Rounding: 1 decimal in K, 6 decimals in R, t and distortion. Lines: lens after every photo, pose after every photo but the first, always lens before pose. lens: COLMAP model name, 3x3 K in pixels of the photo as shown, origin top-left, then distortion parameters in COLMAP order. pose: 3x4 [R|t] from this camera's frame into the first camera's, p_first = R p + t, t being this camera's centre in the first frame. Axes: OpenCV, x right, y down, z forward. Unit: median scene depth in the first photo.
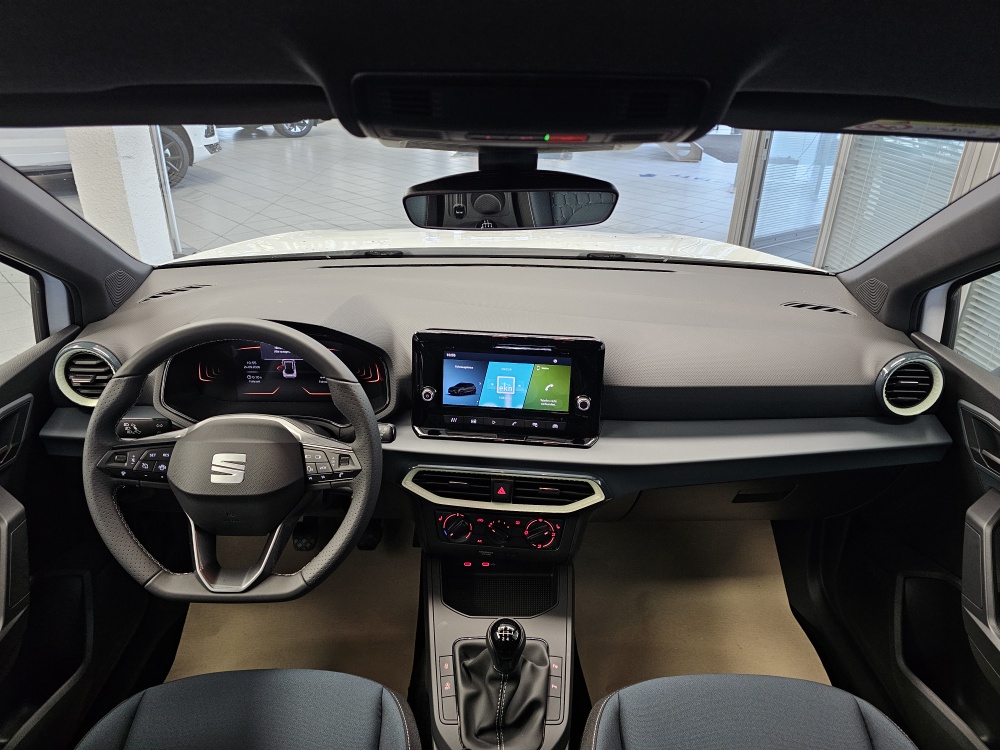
lens RADIAL K [[682.1, 0, 497.2], [0, 682.1, 359.2], [0, 0, 1]] dist [0.060760, -0.059515]
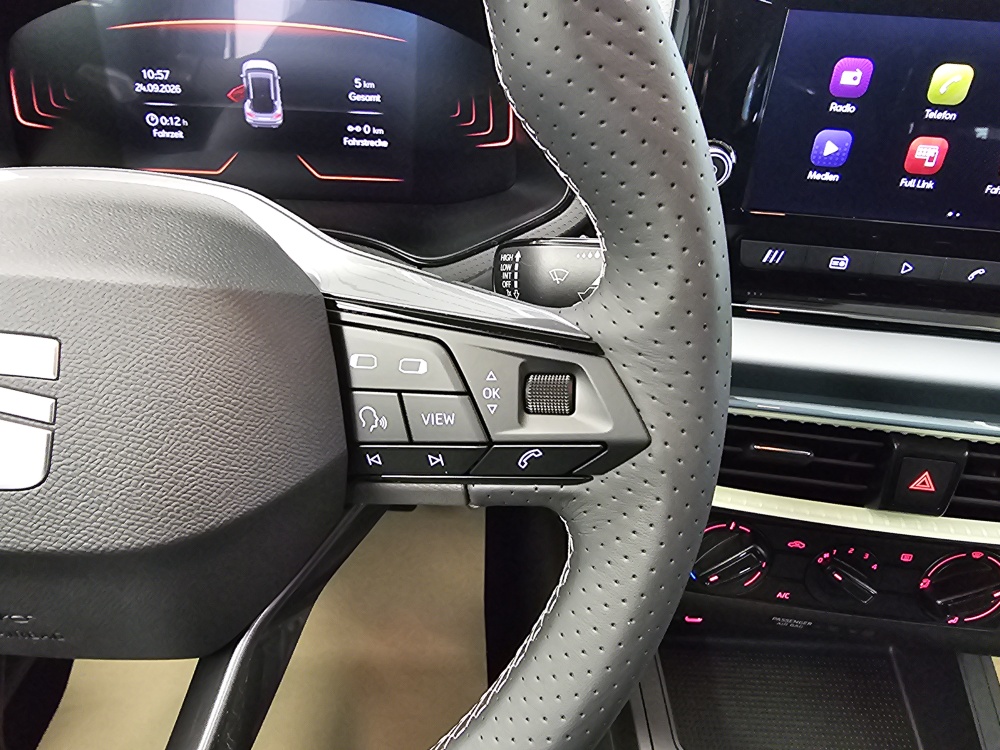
lens RADIAL K [[693.4, 0, 444.9], [0, 693.4, 374.2], [0, 0, 1]] dist [0.000535, 0.002278]
pose [[0.998816, 0.041619, -0.025173, -0.210070], [-0.036218, 0.981839, 0.186227, 0.089745], [0.032466, -0.185094, 0.982184, 0.675542]]
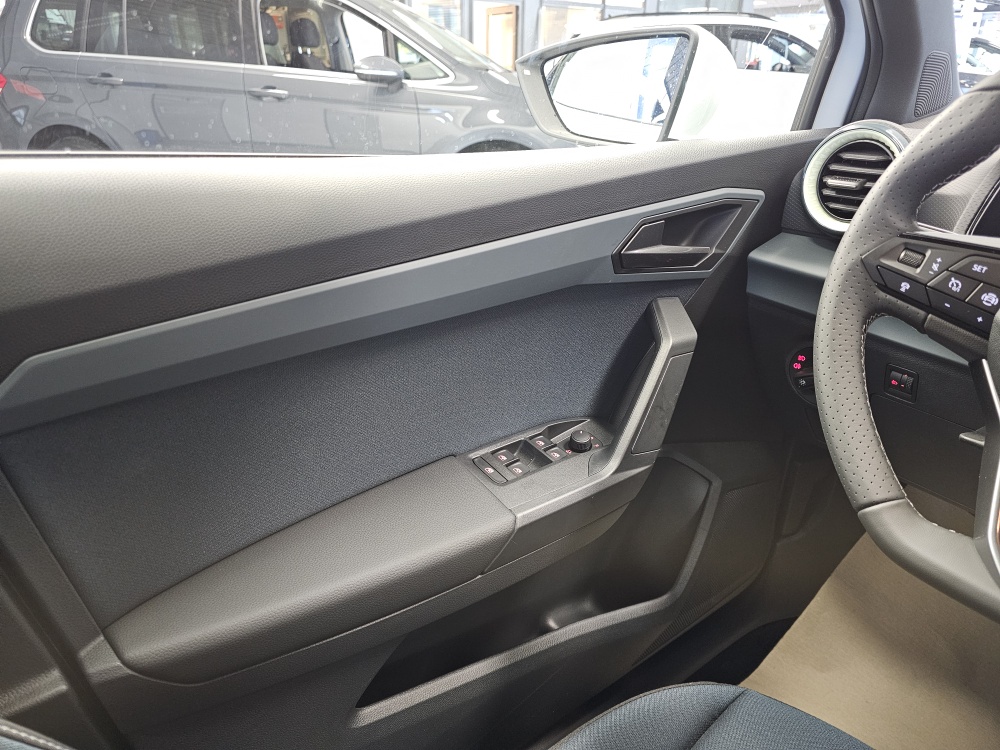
lens RADIAL K [[682.1, 0, 493.0], [0, 682.1, 371.8], [0, 0, 1]] dist [0.060760, -0.059515]
pose [[0.601854, 0.310115, -0.735935, -0.278915], [-0.334128, 0.934774, 0.120651, 0.220298], [0.725348, 0.173282, 0.666216, 0.385350]]
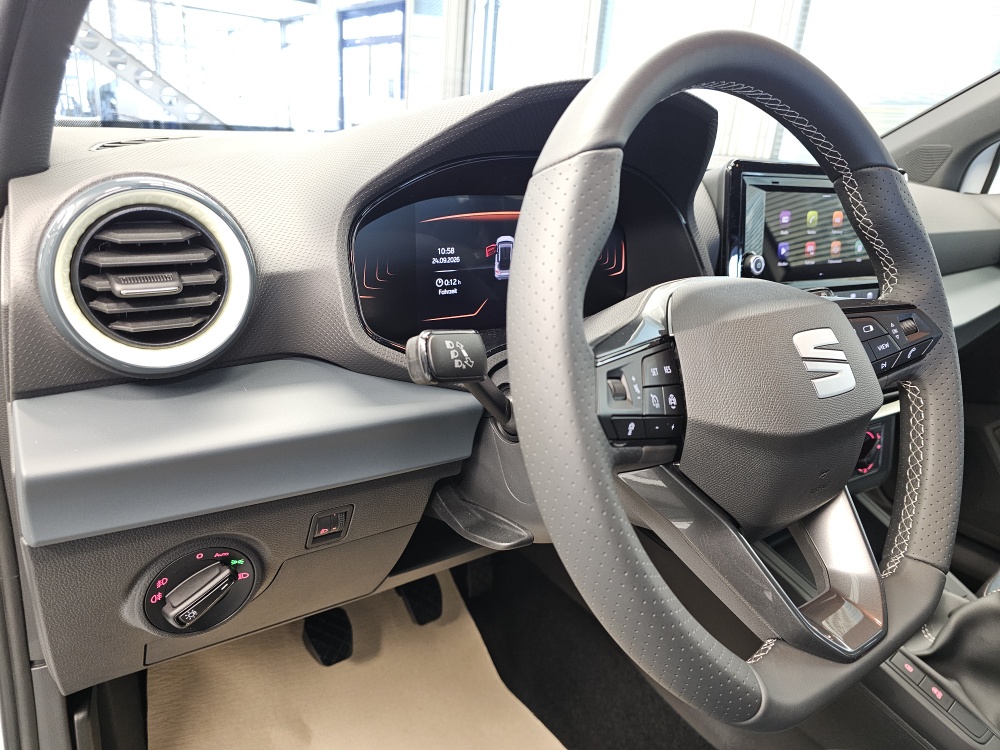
lens RADIAL K [[682.1, 0, 502.1], [0, 682.1, 390.9], [0, 0, 1]] dist [0.060760, -0.059515]
pose [[0.804384, -0.169787, 0.569331, -0.663298], [0.189272, 0.981598, 0.025321, 0.105283], [-0.563154, 0.087391, 0.821718, 0.628323]]
